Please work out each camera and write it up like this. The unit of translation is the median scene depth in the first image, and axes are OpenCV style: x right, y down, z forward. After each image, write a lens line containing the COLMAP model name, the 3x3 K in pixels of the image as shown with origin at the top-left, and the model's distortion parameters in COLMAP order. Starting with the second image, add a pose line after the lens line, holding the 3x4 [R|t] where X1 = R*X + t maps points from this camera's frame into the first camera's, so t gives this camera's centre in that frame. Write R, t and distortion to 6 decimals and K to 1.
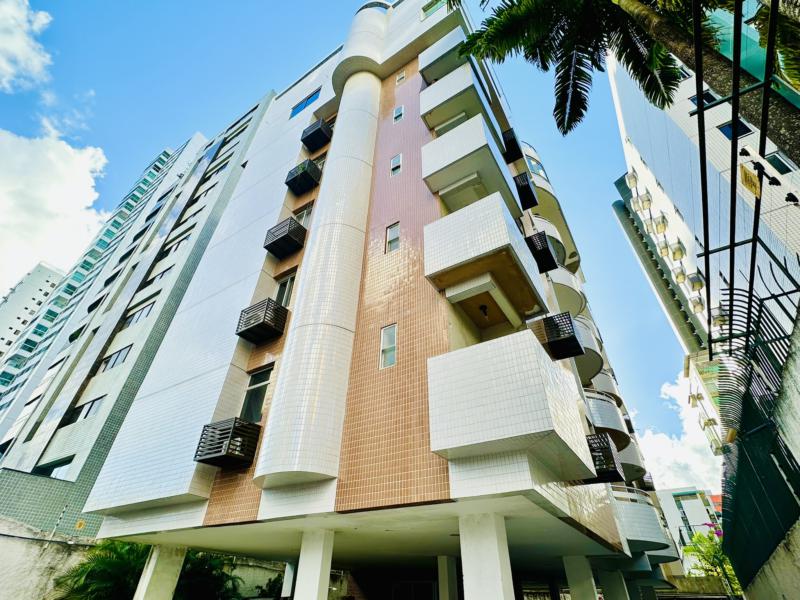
lens RADIAL K [[386.2, 0, 399.0], [0, 386.2, 302.8], [0, 0, 1]] dist [-0.000527, -0.000504]
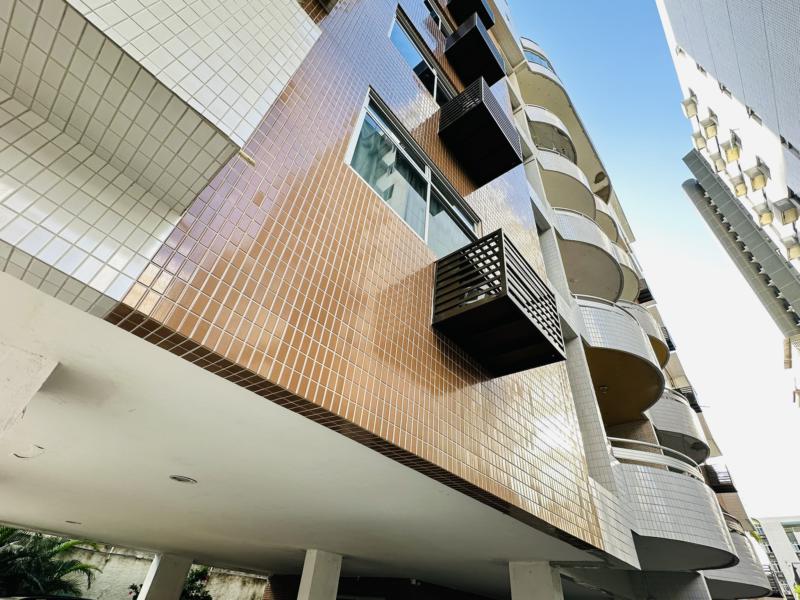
lens RADIAL K [[386.2, 0, 399.0], [0, 386.2, 302.8], [0, 0, 1]] dist [-0.000527, -0.000504]
pose [[0.988275, -0.033774, -0.148904, 0.341351], [0.028047, 0.998790, -0.040396, 0.297841], [0.150088, 0.035746, 0.988026, 0.410421]]
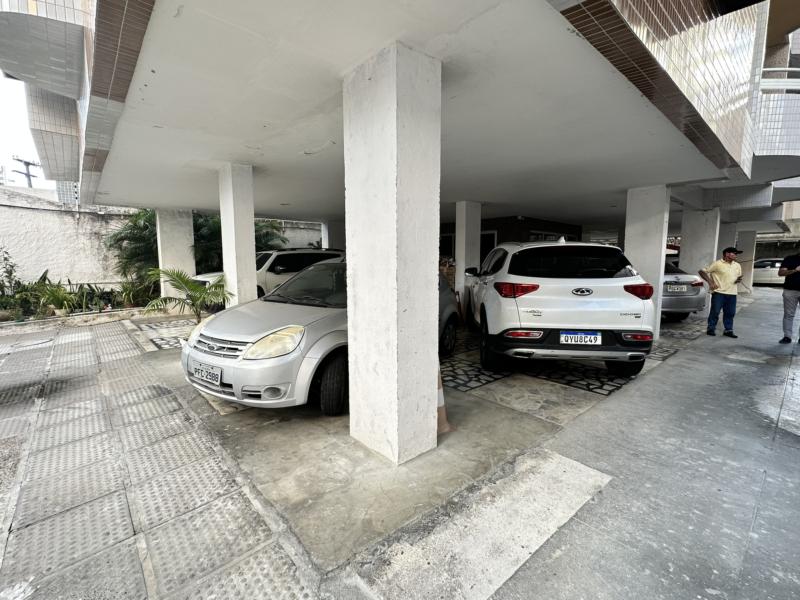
lens RADIAL K [[364.0, 0, 398.8], [0, 364.0, 302.0], [0, 0, 1]] dist [-0.000969, -0.000062]
pose [[0.962901, 0.009539, -0.269687, 0.192070], [0.183034, 0.711267, 0.678674, 0.262611], [0.198293, -0.702857, 0.683134, 0.304839]]
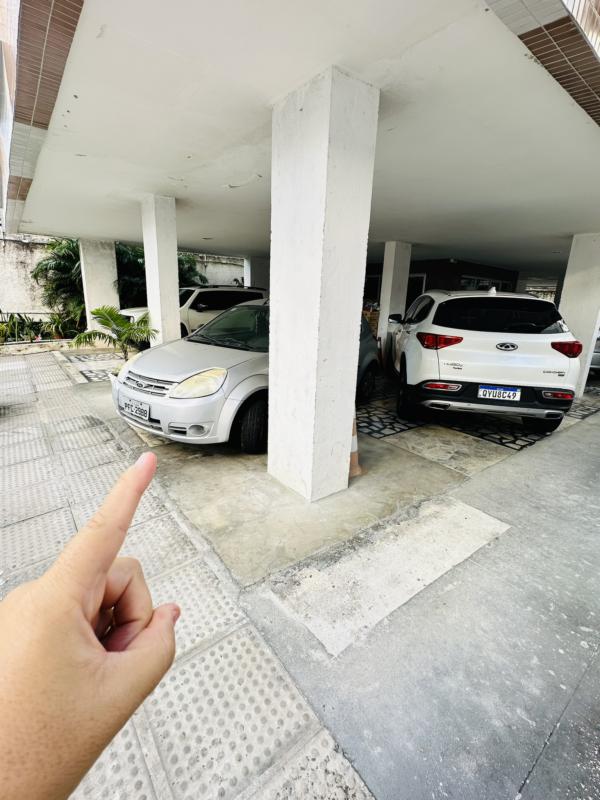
lens RADIAL K [[364.0, 0, 299.3], [0, 364.0, 397.8], [0, 0, 1]] dist [-0.000969, -0.000062]
pose [[0.945429, 0.100516, -0.309938, 0.193489], [0.187066, 0.611388, 0.768902, 0.254151], [0.266779, -0.784921, 0.559221, 0.303648]]
